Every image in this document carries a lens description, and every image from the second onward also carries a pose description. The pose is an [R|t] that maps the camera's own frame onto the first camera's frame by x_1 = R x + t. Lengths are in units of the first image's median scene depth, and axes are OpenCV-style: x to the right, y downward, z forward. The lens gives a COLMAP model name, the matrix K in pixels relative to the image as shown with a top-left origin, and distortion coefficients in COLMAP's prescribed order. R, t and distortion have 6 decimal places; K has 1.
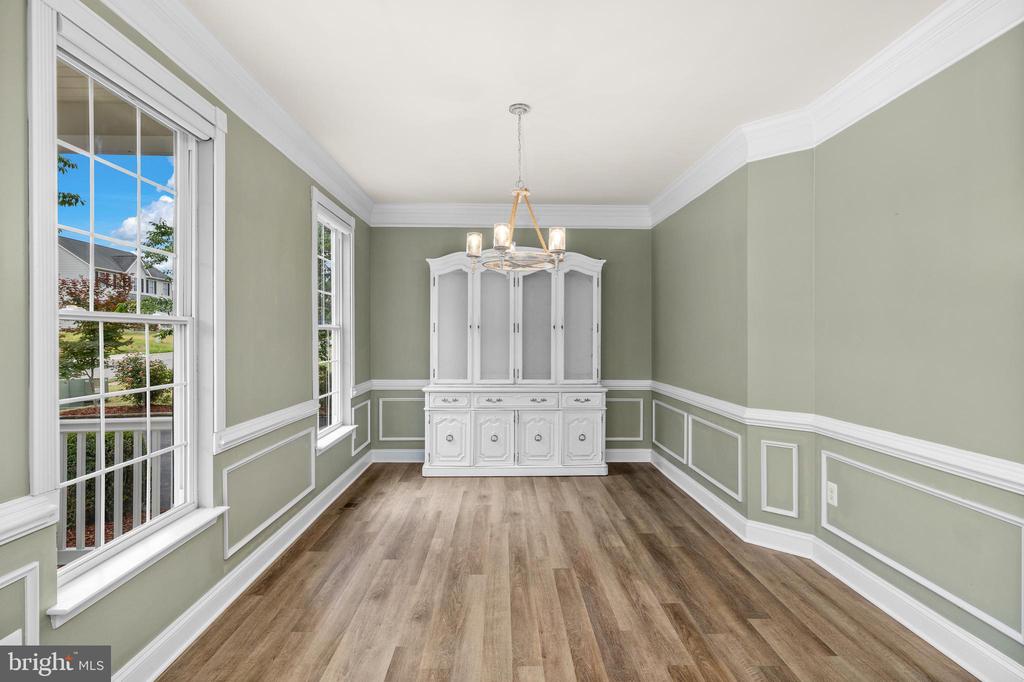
lens RADIAL K [[535.2, 0, 512.0], [0, 535.2, 341.0], [0, 0, 1]] dist [-0.001220, -0.000177]
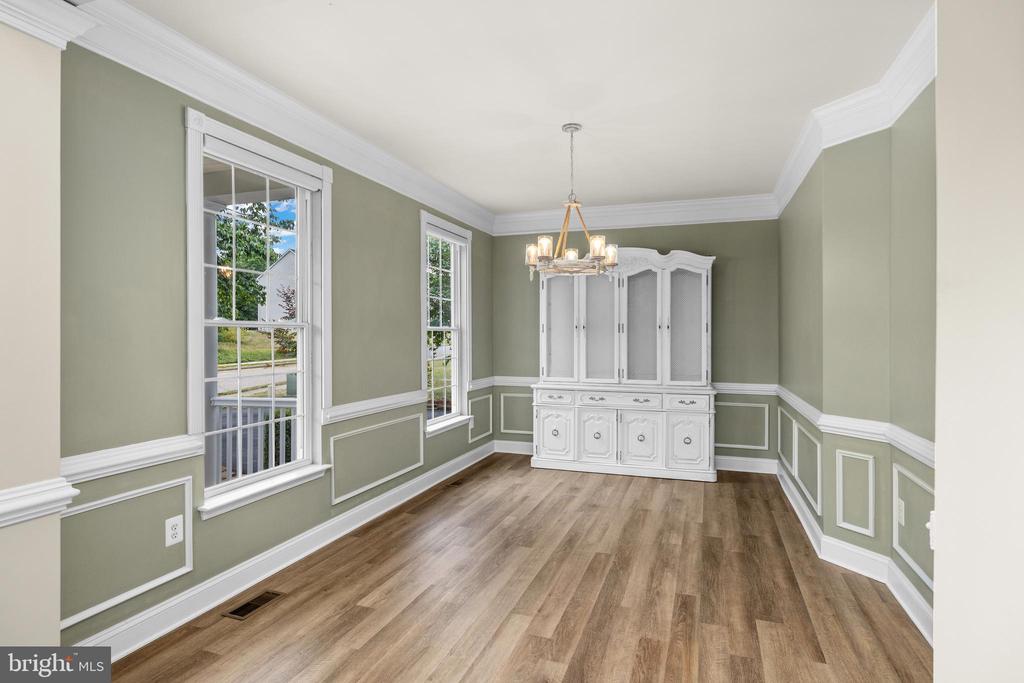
lens RADIAL K [[572.6, 0, 505.8], [0, 572.6, 343.8], [0, 0, 1]] dist [0.000006, 0.000395]
pose [[0.930852, 0.004908, -0.365363, 0.286887], [-0.003005, 0.999979, 0.005777, -0.000865], [0.365384, -0.004280, 0.930847, -0.121923]]
